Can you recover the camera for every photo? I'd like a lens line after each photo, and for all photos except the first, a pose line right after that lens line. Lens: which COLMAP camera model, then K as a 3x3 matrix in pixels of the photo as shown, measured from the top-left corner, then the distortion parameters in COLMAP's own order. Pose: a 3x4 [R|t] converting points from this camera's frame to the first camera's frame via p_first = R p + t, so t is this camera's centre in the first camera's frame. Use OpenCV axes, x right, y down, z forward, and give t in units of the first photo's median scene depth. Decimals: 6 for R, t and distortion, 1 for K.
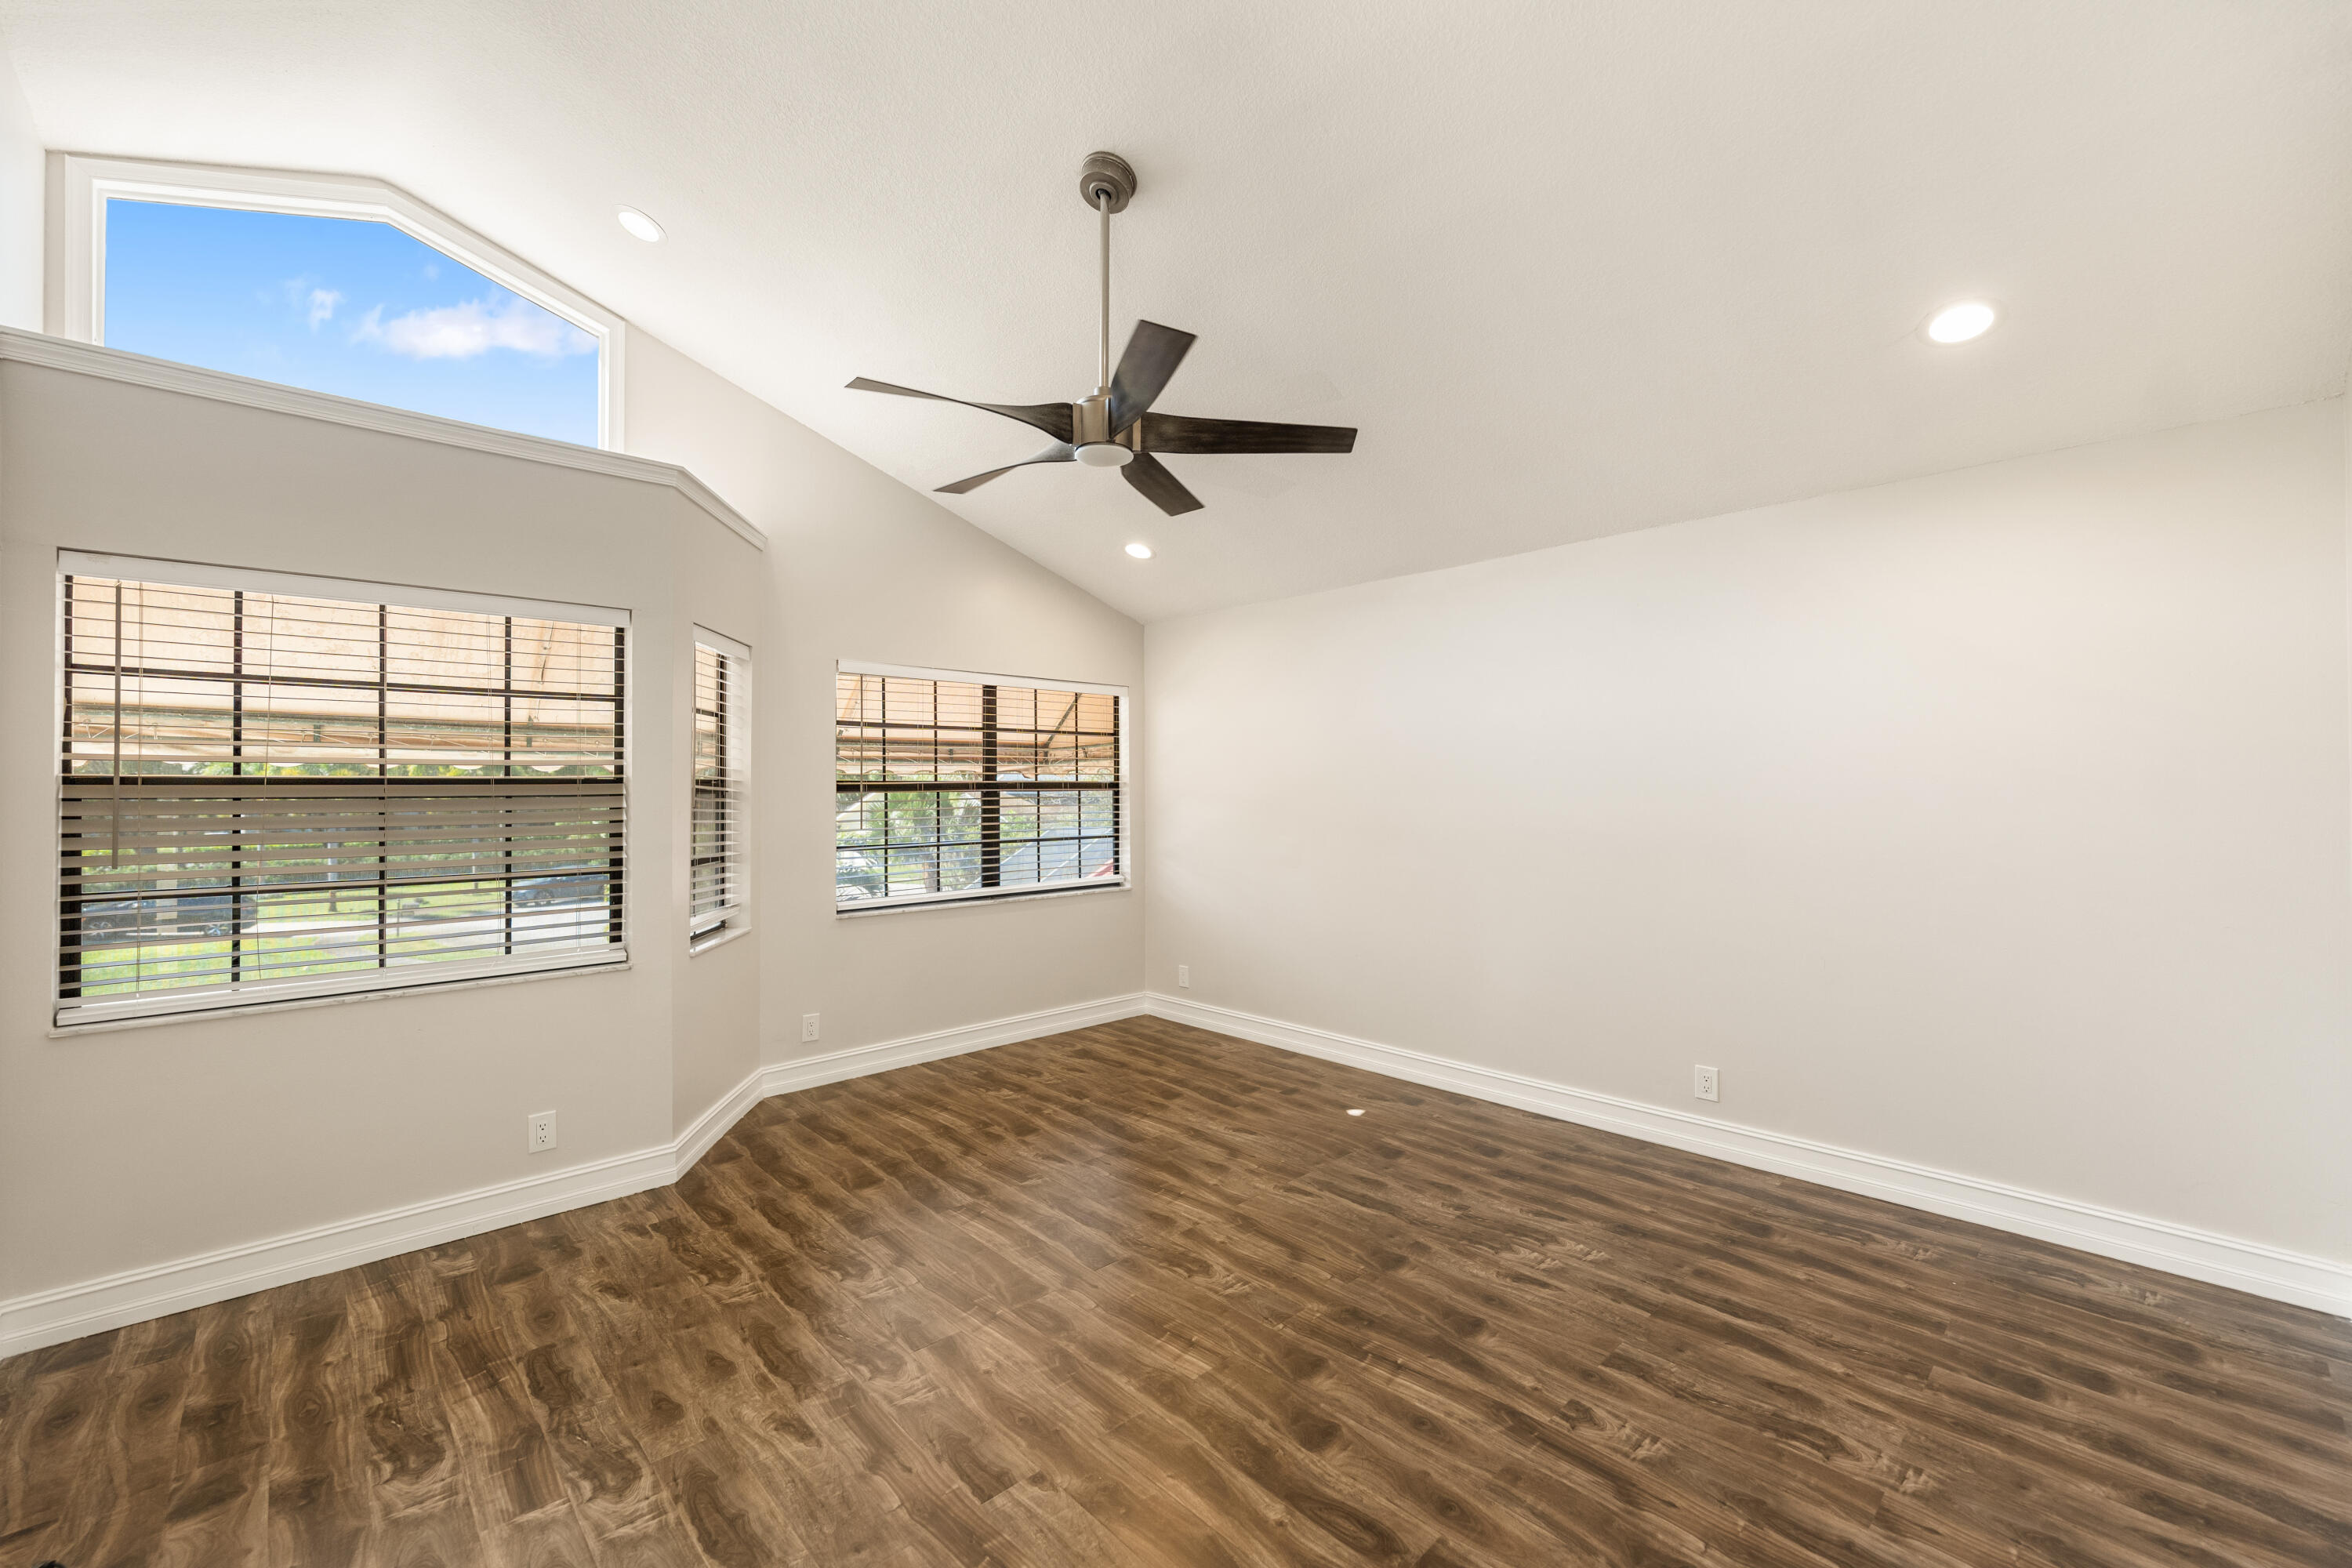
lens RADIAL K [[958.2, 0, 1164.3], [0, 958.2, 784.0], [0, 0, 1]] dist [-0.009277, 0.000447]
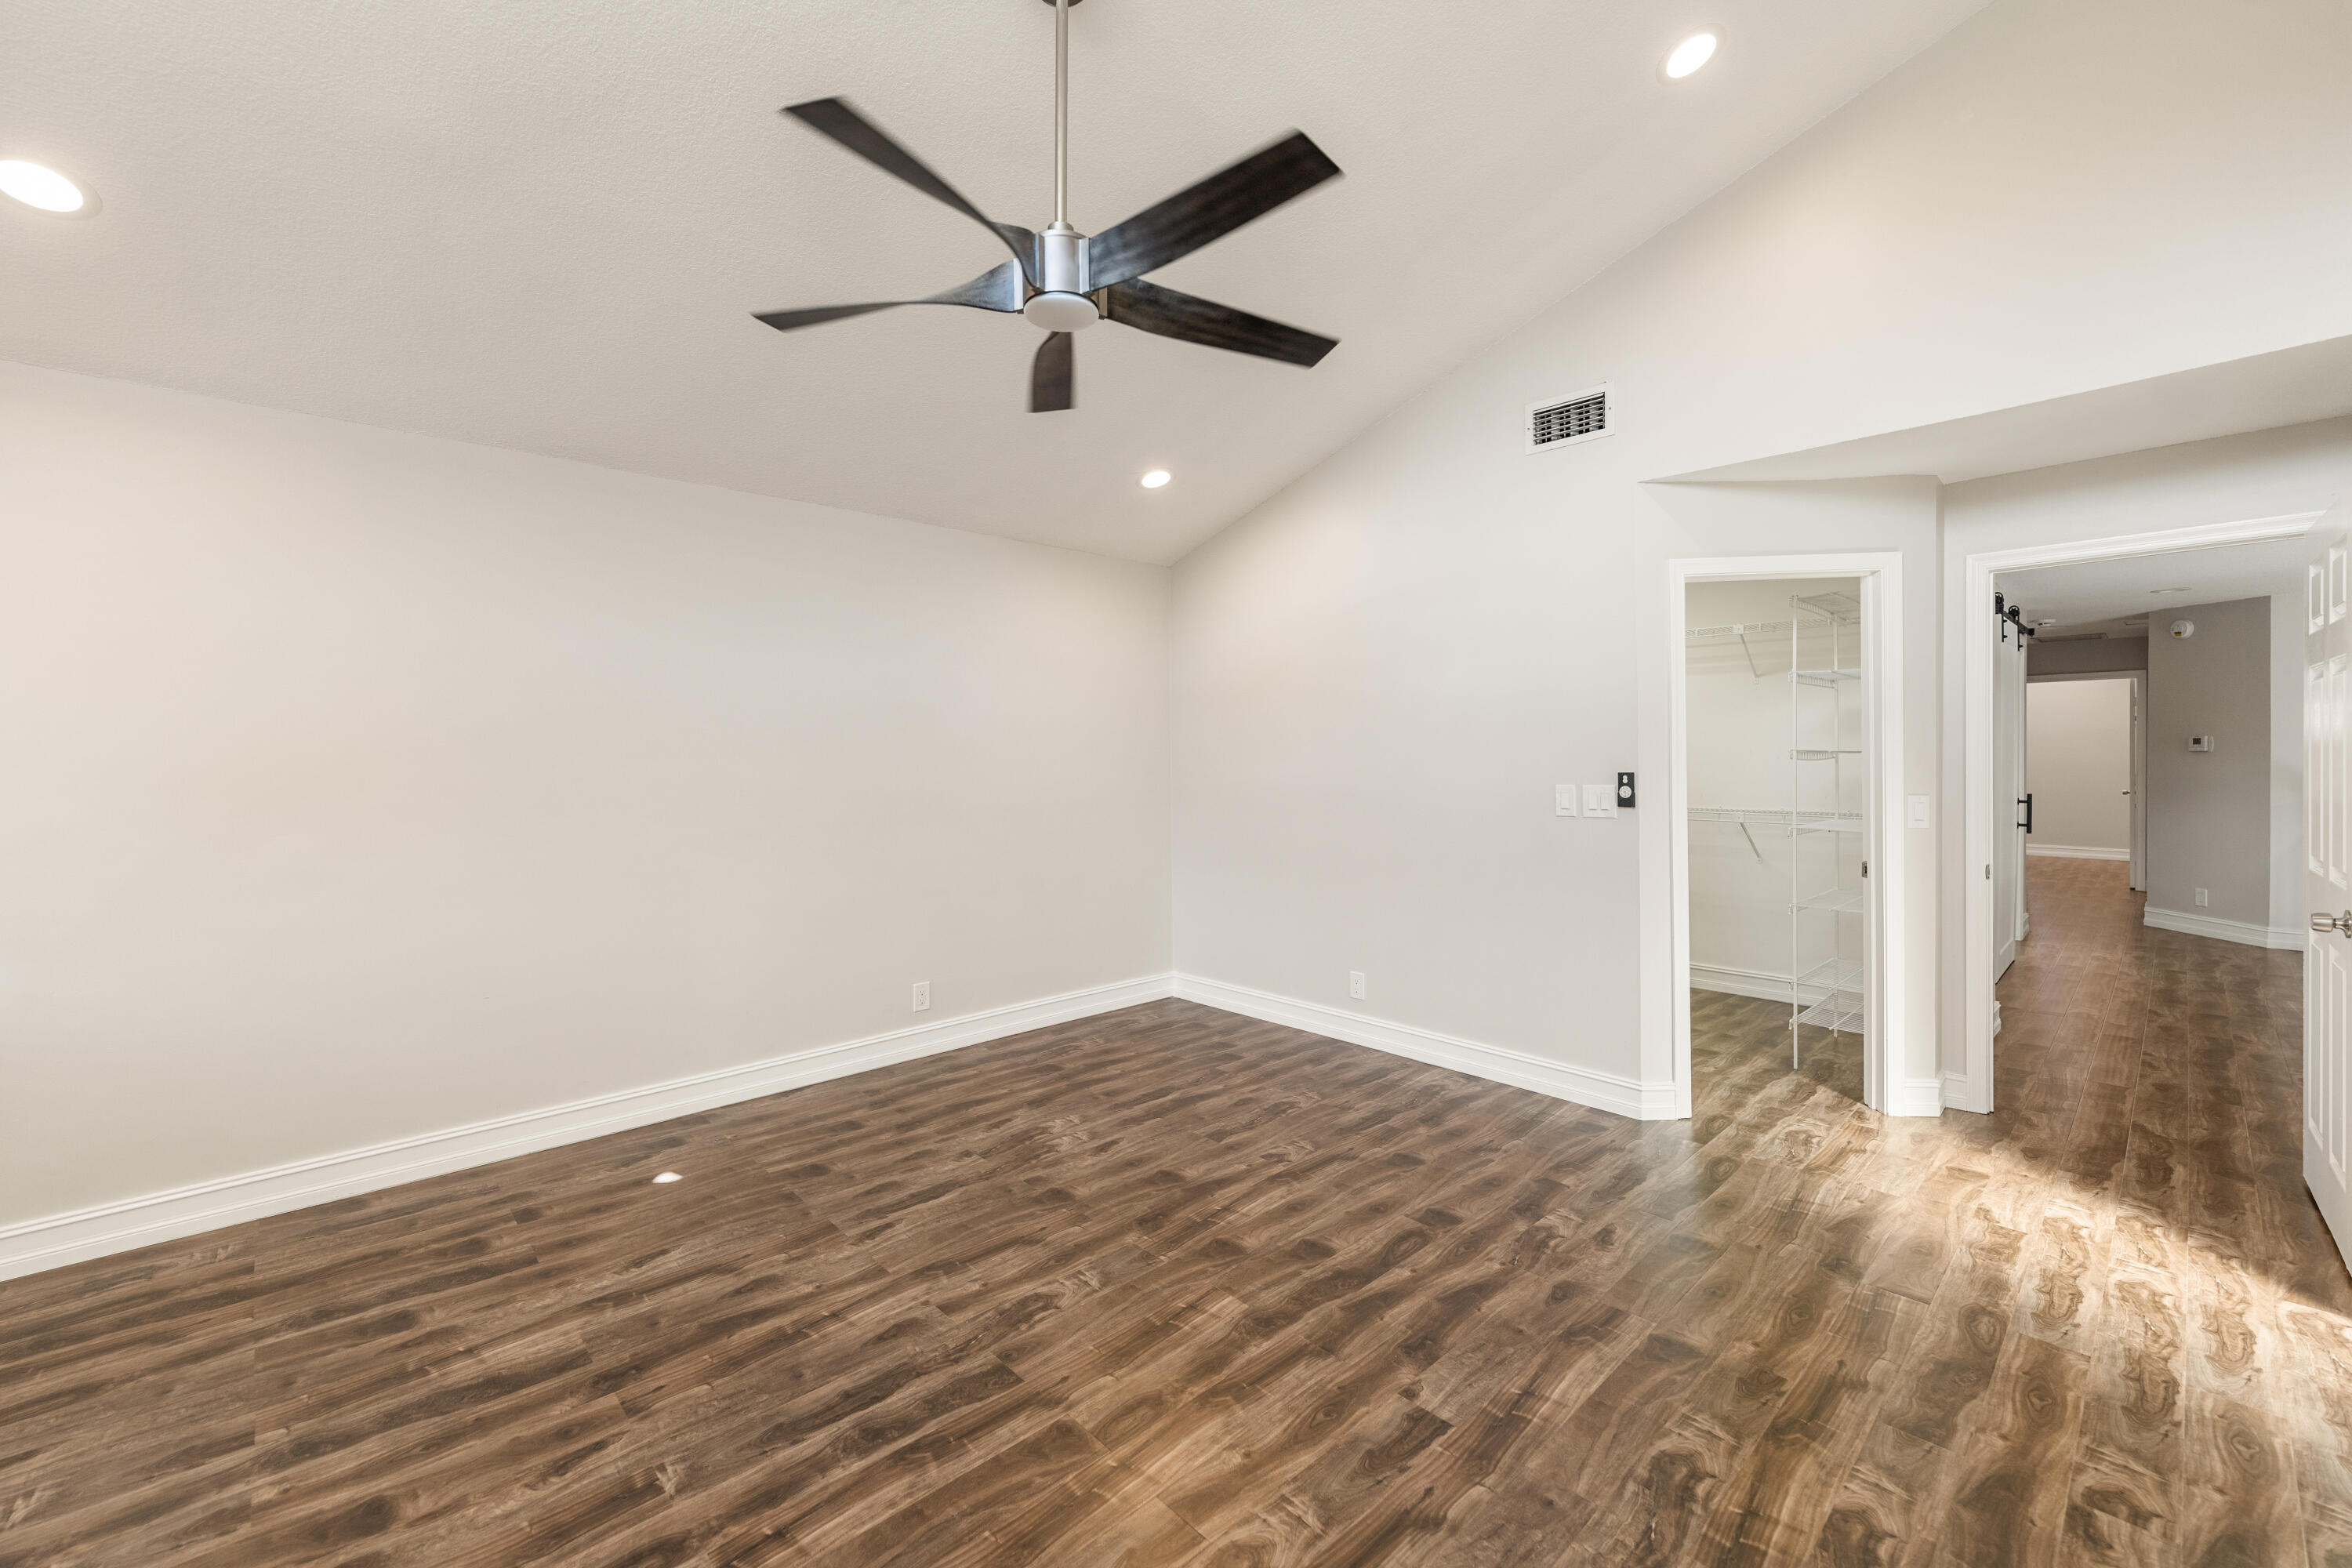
lens RADIAL K [[958.2, 0, 1170.3], [0, 958.2, 779.0], [0, 0, 1]] dist [-0.009277, 0.000447]
pose [[-0.007949, -0.023501, 0.999692, -0.749909], [0.001330, 0.999723, 0.023512, 0.008931], [-0.999968, 0.001516, -0.007915, 0.807585]]
